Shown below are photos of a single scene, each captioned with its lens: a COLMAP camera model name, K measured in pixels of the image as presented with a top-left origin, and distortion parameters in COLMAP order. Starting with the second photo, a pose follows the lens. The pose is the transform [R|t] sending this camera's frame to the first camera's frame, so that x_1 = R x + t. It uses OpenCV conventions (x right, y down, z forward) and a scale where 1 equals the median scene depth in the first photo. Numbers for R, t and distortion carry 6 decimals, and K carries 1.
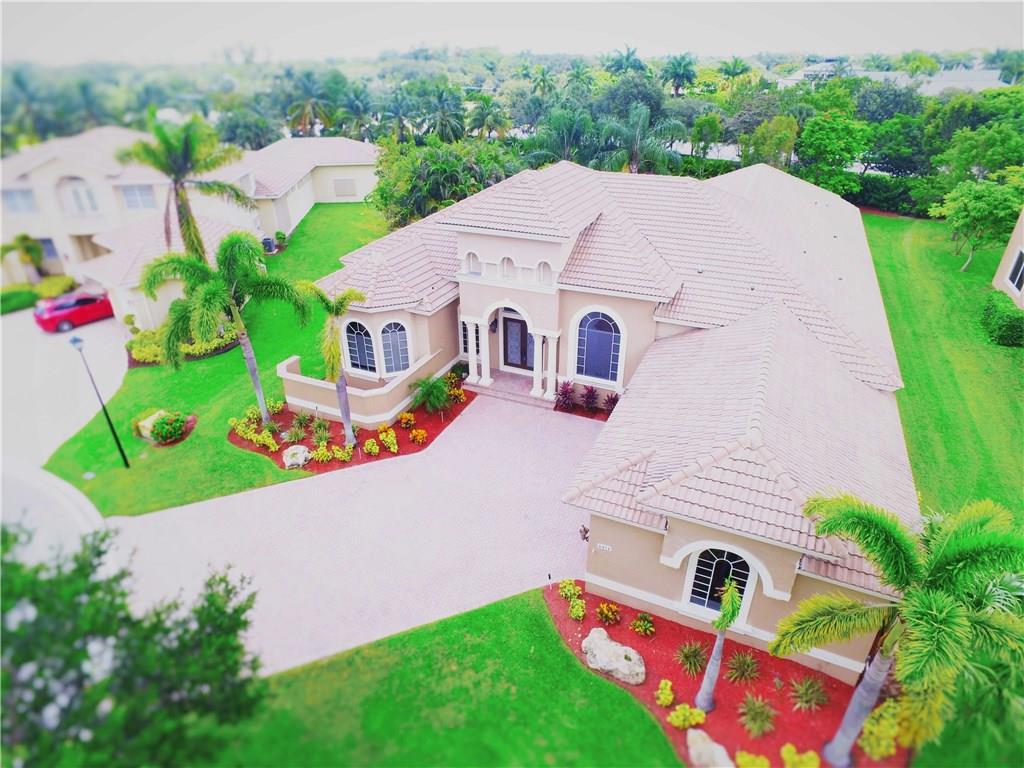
lens RADIAL K [[554.8, 0, 514.3], [0, 554.8, 384.5], [0, 0, 1]] dist [0.000372, 0.001828]
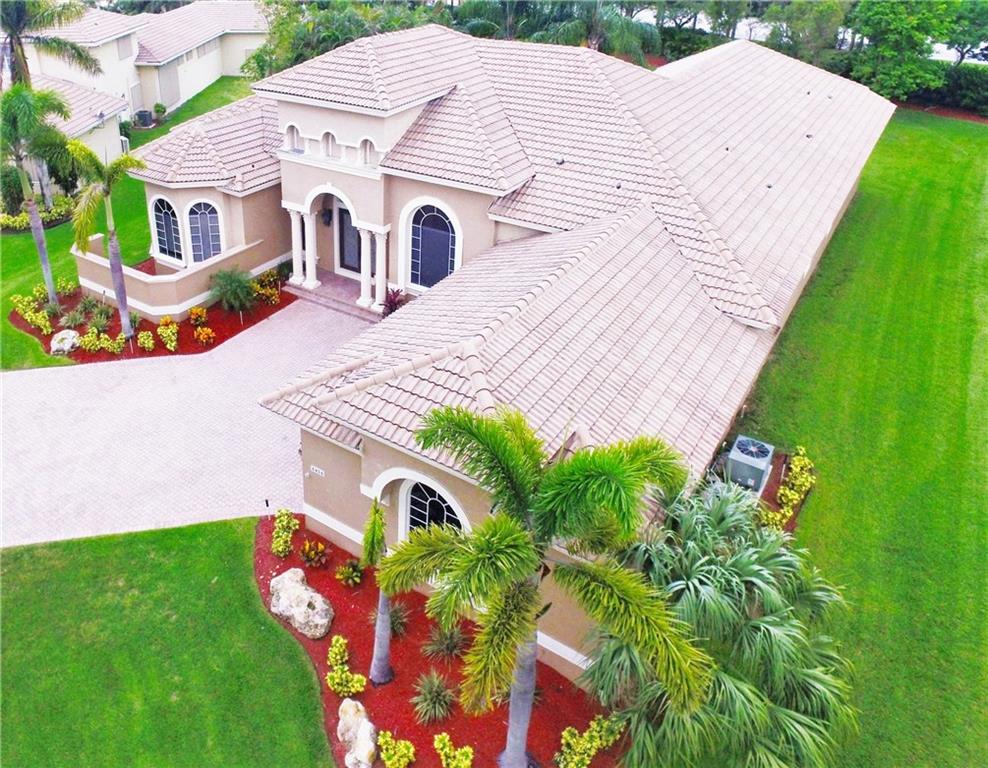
lens RADIAL K [[720.8, 0, 376.7], [0, 720.8, 280.5], [0, 0, 1]] dist [-0.001030, 0.004181]
pose [[0.977696, 0.090464, -0.189545, 0.279462], [-0.101785, 0.993506, -0.050849, 0.038696], [0.183714, 0.069007, 0.980554, -0.031987]]
